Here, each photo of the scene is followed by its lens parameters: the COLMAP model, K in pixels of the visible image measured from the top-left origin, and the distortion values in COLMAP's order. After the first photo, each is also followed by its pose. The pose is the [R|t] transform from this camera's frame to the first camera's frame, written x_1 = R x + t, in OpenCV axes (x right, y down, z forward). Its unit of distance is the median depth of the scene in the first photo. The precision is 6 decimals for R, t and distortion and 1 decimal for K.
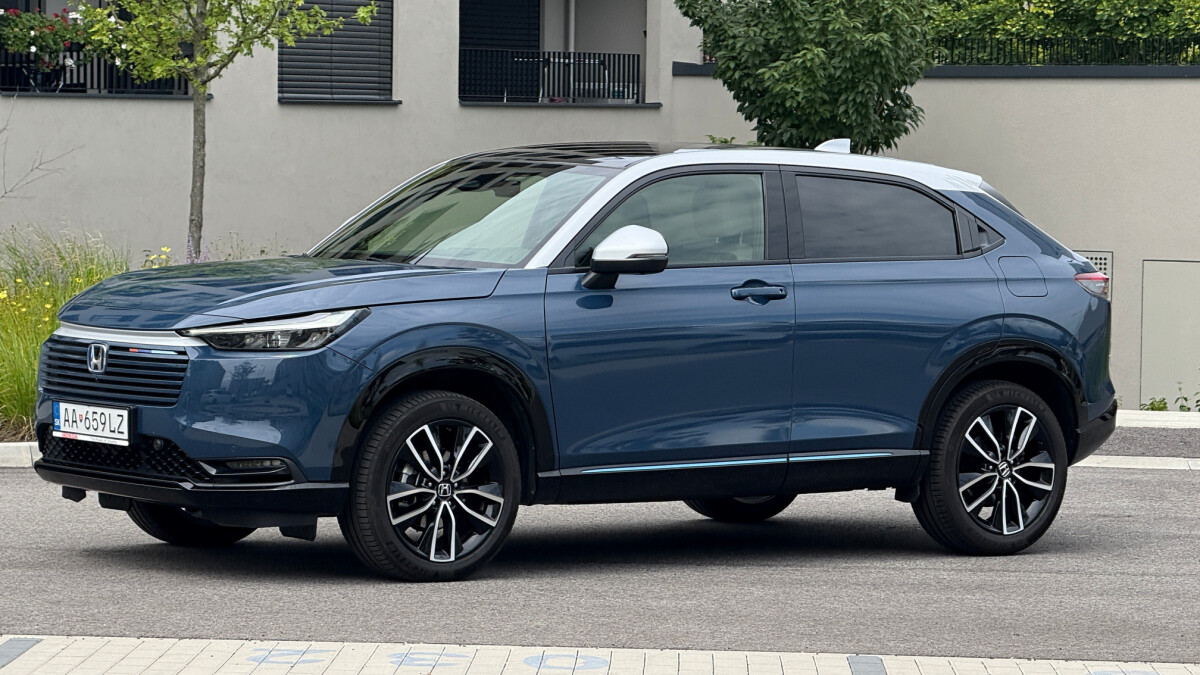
lens RADIAL K [[4575.0, 0, 600.0], [0, 4575.0, 337.5], [0, 0, 1]] dist [0.243986, -0.358164]
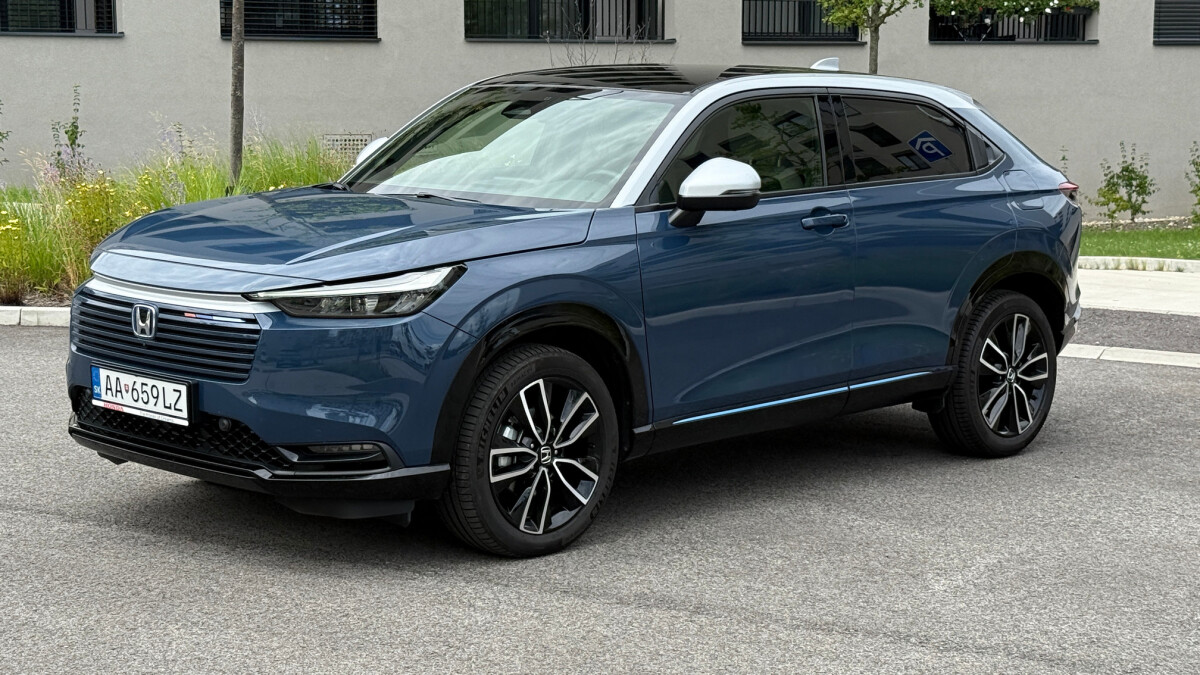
lens RADIAL K [[2129.3, 0, 600.0], [0, 2129.3, 337.5], [0, 0, 1]] dist [0.169523, 0.040563]
pose [[0.987977, -0.028273, 0.151992, -0.086033], [0.013975, 0.995443, 0.094330, -0.030009], [-0.153966, -0.091071, 0.983870, 0.582820]]
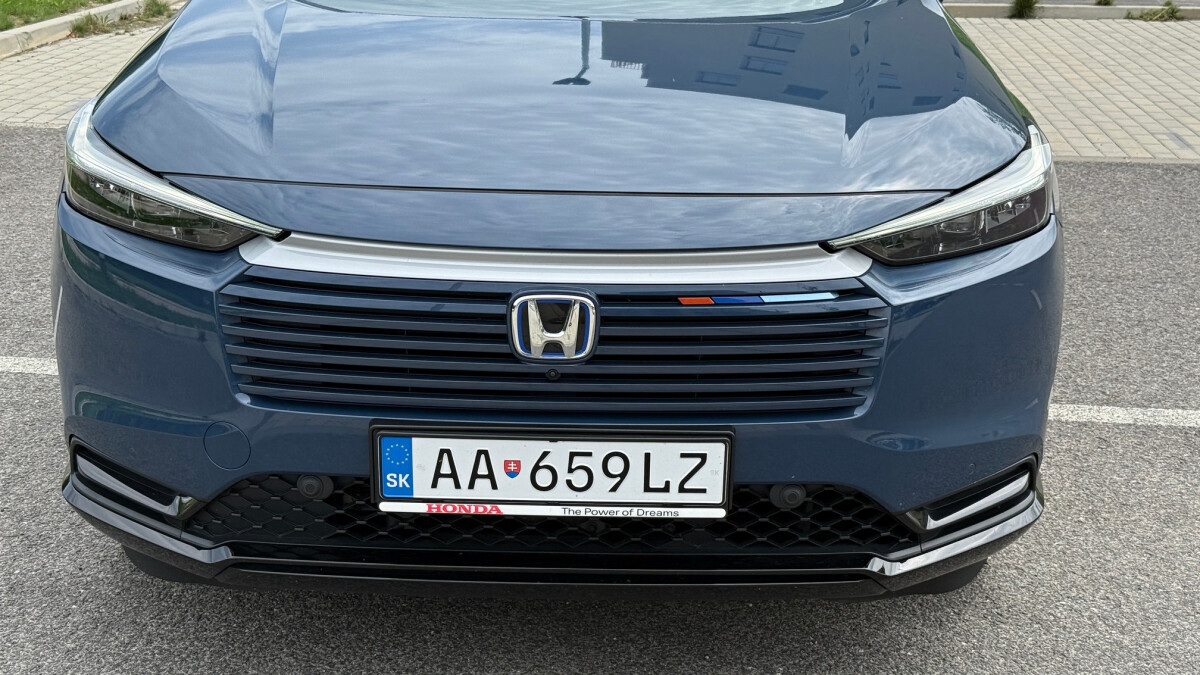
lens RADIAL K [[1696.8, 0, 600.0], [0, 1696.8, 337.5], [0, 0, 1]] dist [0.155668, -0.005660]
pose [[0.593872, -0.269554, 0.758061, -0.225603], [0.029792, 0.948928, 0.314084, -0.043392], [-0.804008, -0.163941, 0.571572, 0.909407]]
